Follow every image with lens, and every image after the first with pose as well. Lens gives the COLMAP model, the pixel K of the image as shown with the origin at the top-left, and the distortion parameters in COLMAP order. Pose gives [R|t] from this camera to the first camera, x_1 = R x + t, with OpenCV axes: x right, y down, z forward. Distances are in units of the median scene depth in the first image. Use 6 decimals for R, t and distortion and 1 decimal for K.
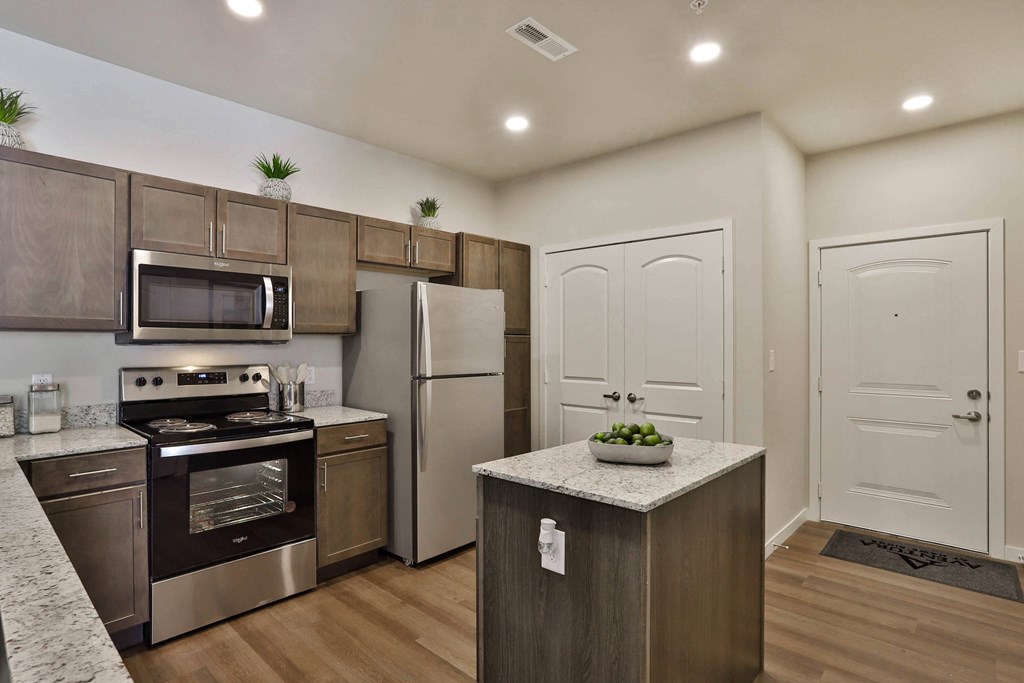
lens RADIAL K [[535.2, 0, 496.9], [0, 535.2, 339.6], [0, 0, 1]] dist [-0.042653, 0.040158]
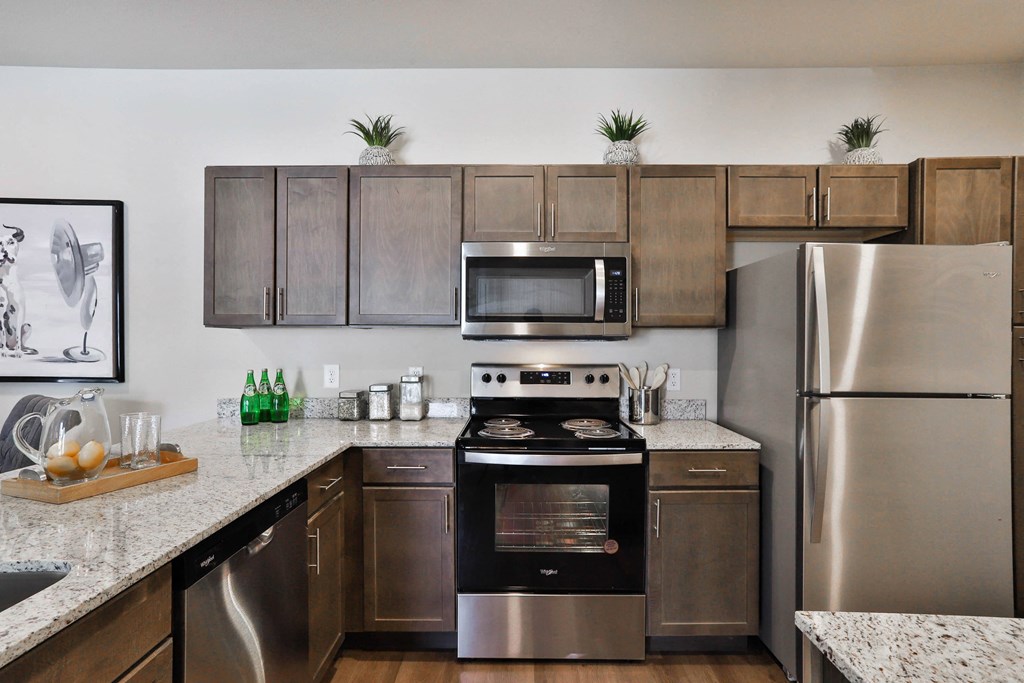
lens RADIAL K [[535.2, 0, 496.9], [0, 535.2, 339.6], [0, 0, 1]] dist [-0.042653, 0.040158]
pose [[0.680476, 0.002156, -0.732767, 0.064511], [0.001676, 0.999988, 0.004498, 0.003198], [0.732768, -0.004289, 0.680465, 0.303012]]
